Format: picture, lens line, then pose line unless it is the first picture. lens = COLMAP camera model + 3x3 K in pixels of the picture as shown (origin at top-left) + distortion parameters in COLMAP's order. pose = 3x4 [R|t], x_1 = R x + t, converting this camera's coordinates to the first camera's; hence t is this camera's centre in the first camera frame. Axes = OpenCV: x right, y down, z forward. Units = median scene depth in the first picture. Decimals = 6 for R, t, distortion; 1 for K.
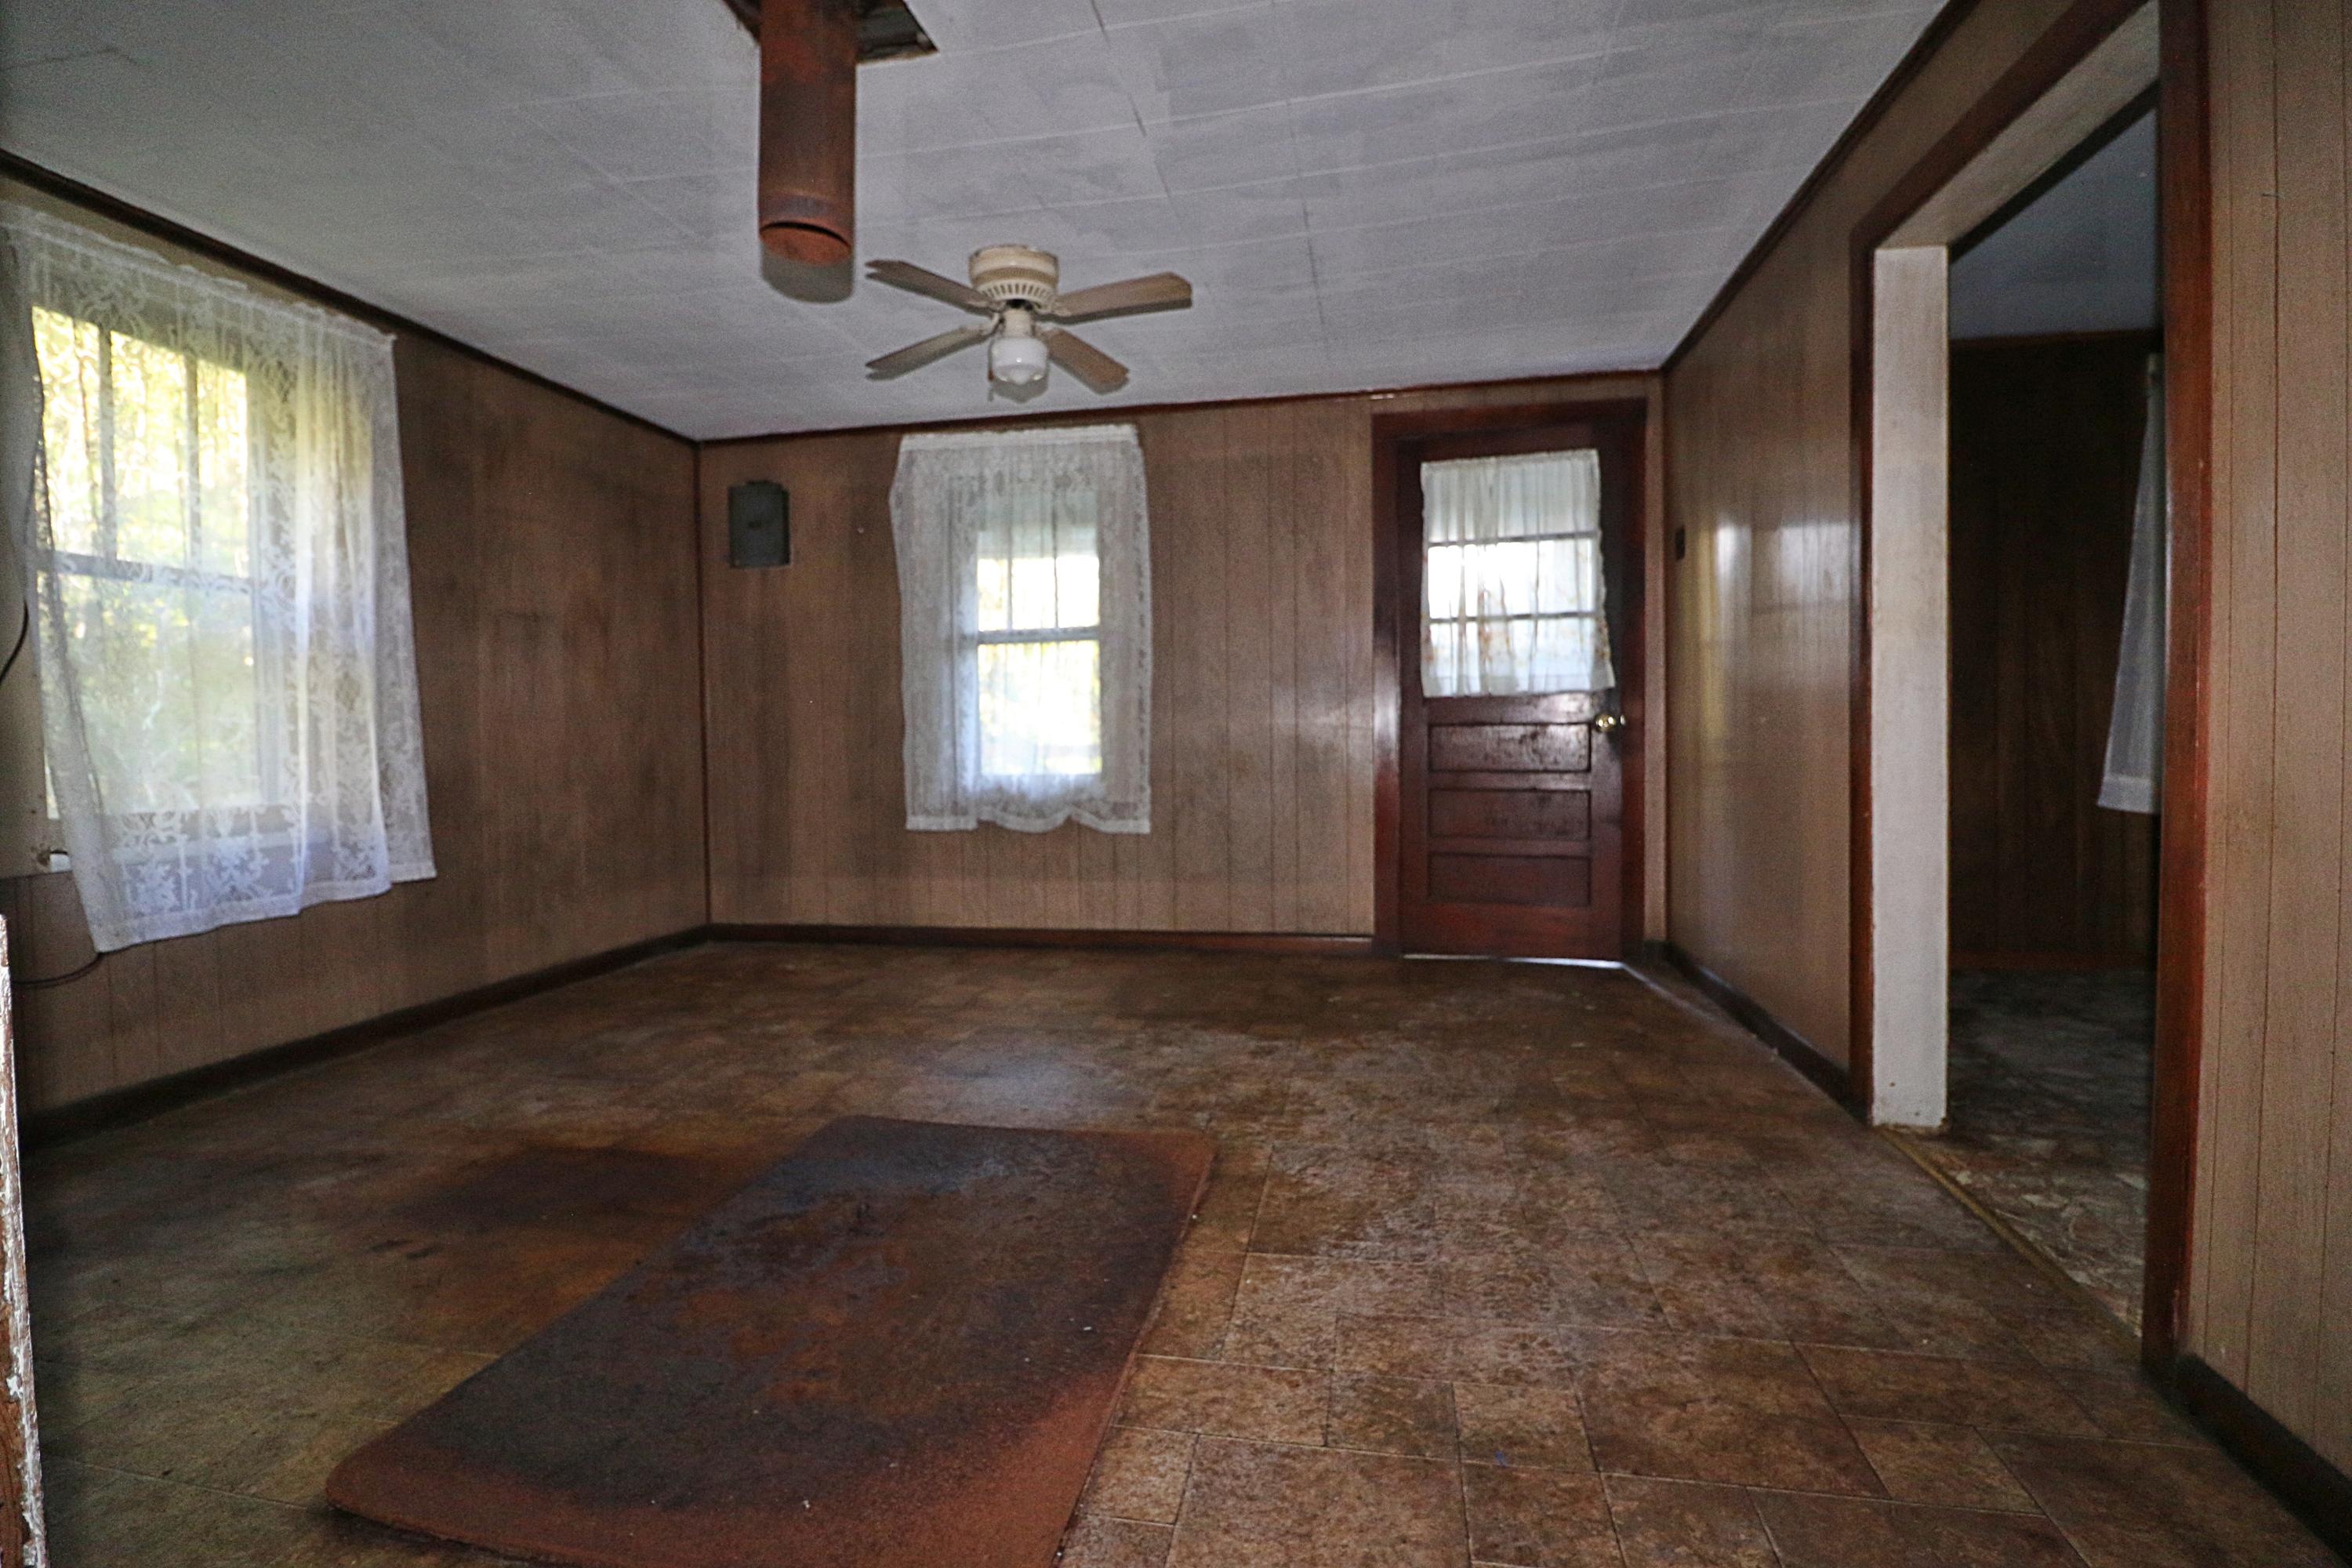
lens RADIAL K [[1073.4, 0, 1178.8], [0, 1073.4, 777.0], [0, 0, 1]] dist [-0.000614, -0.012483]
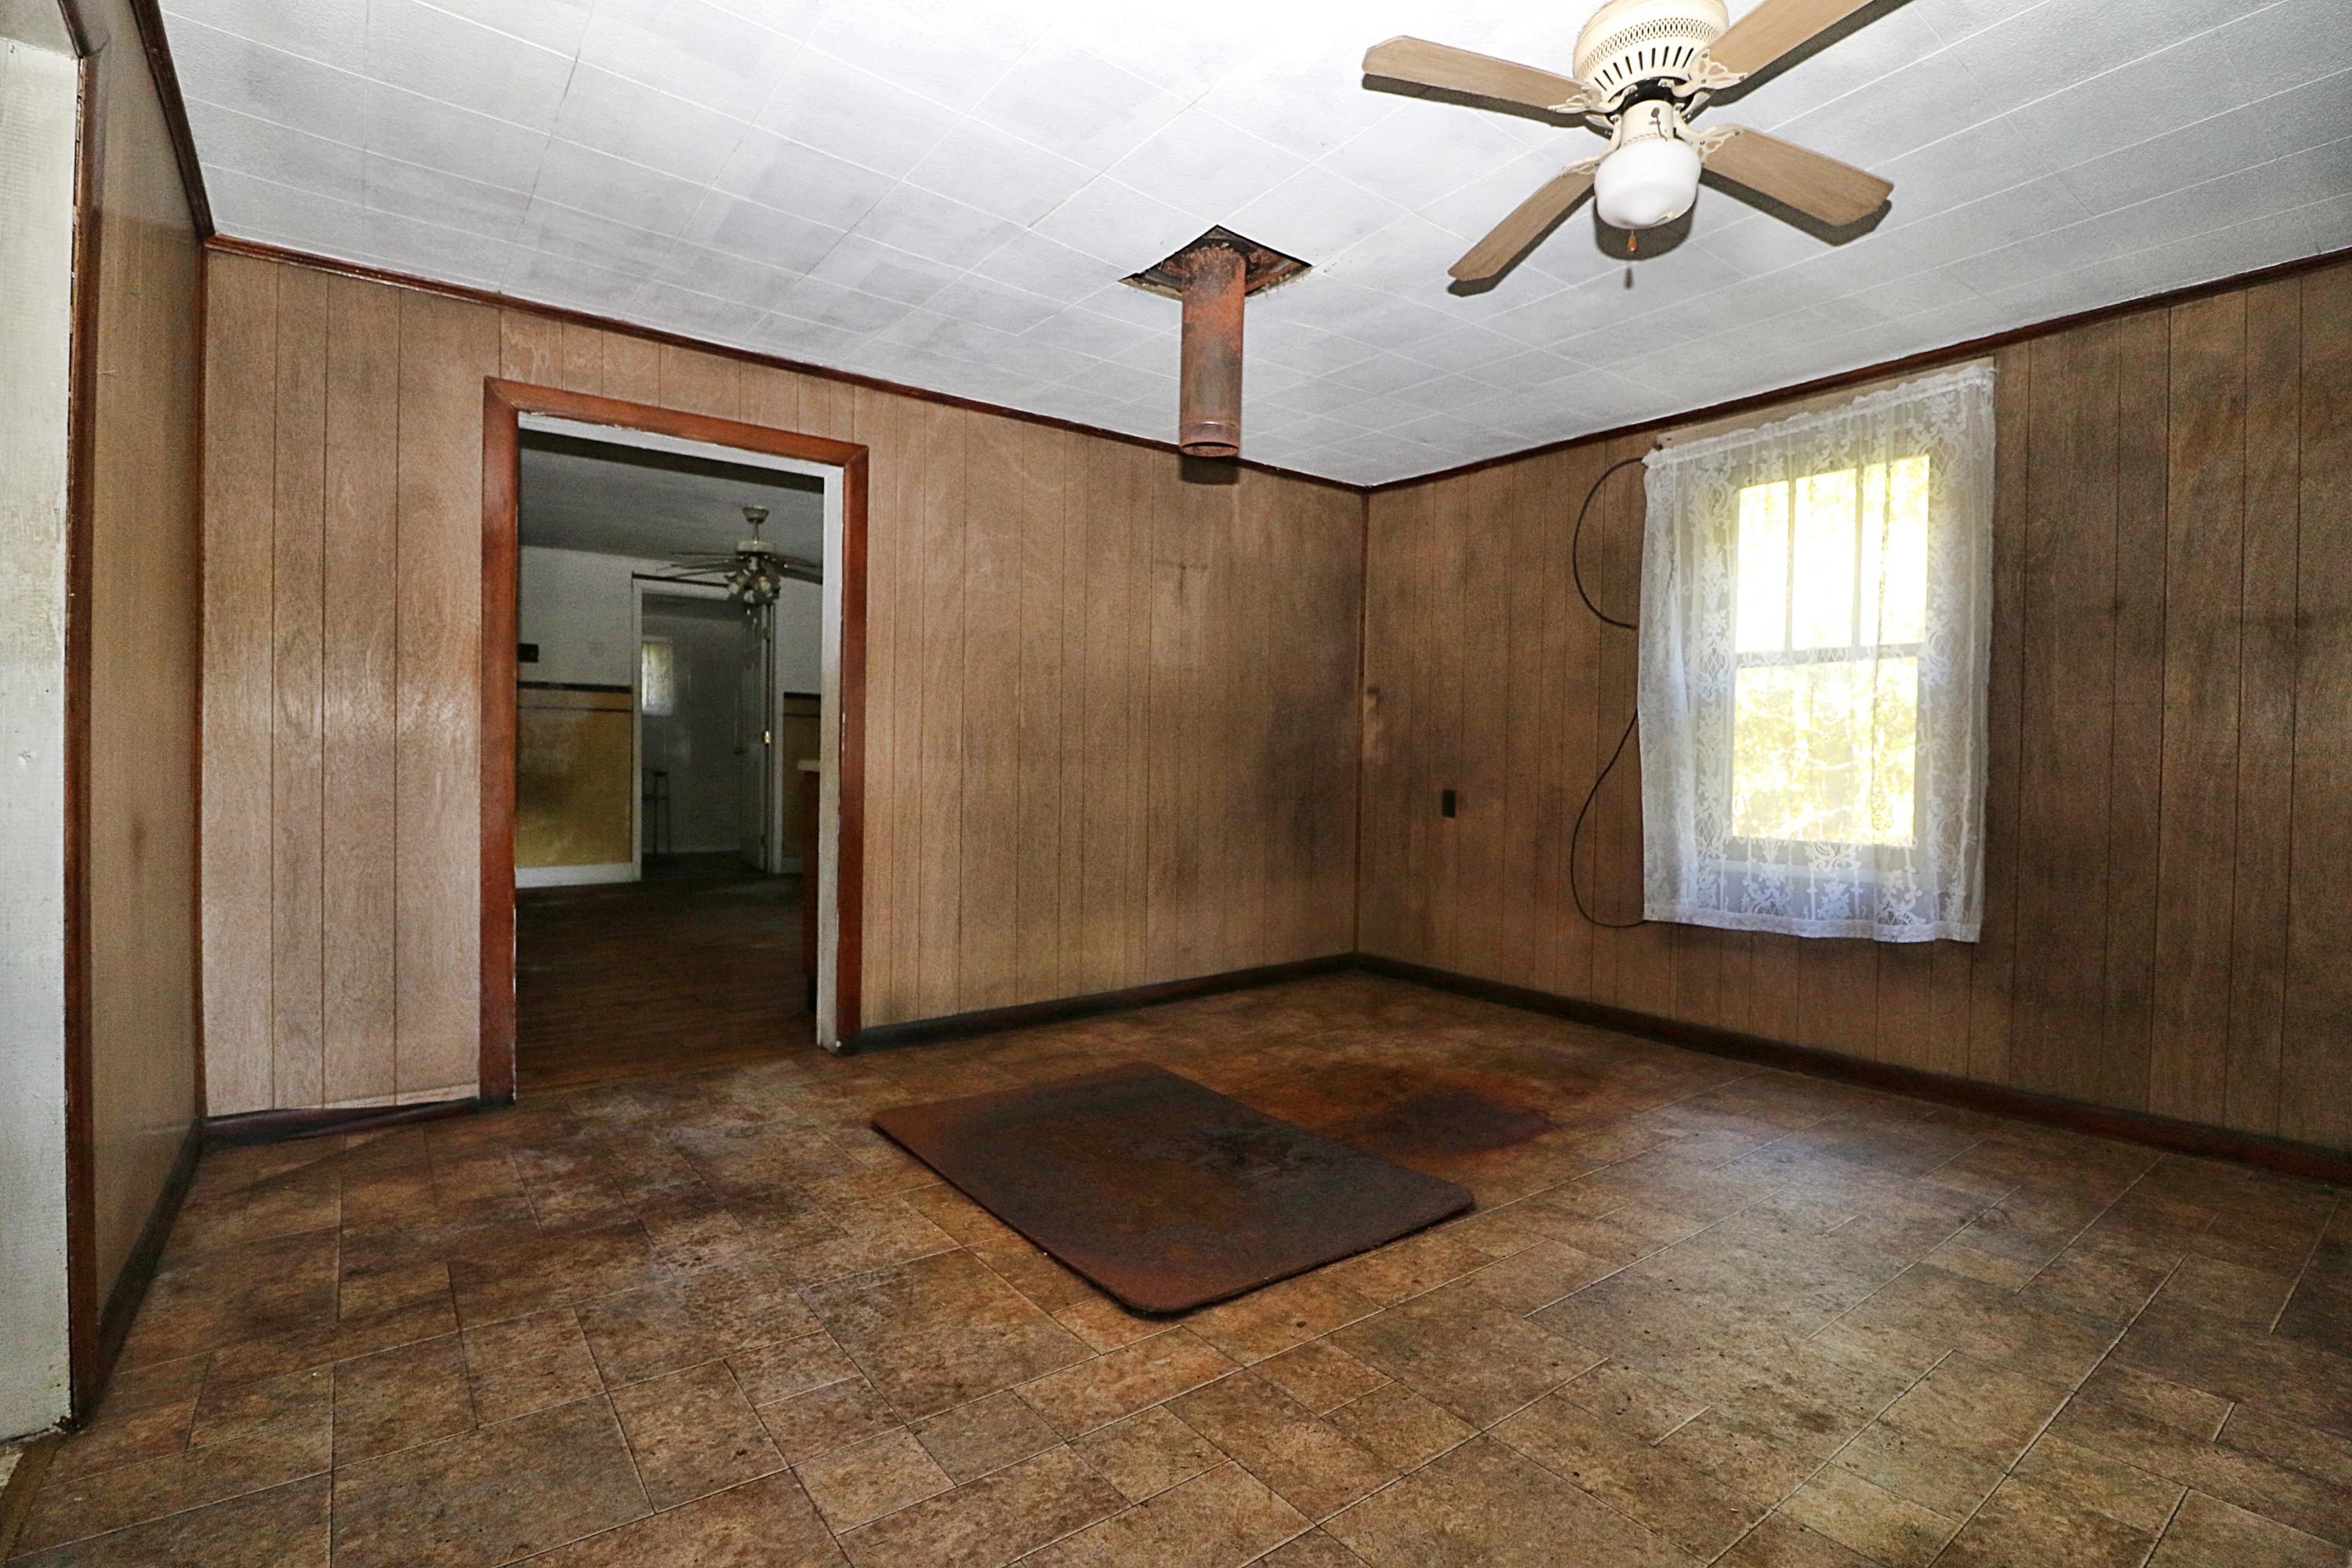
lens RADIAL K [[1073.4, 0, 1178.8], [0, 1073.4, 777.0], [0, 0, 1]] dist [-0.000614, -0.012483]
pose [[-0.668416, 0.008286, -0.743741, 0.739965], [-0.038468, 0.998215, 0.045693, -0.108396], [0.742792, 0.059152, -0.666904, 1.873579]]
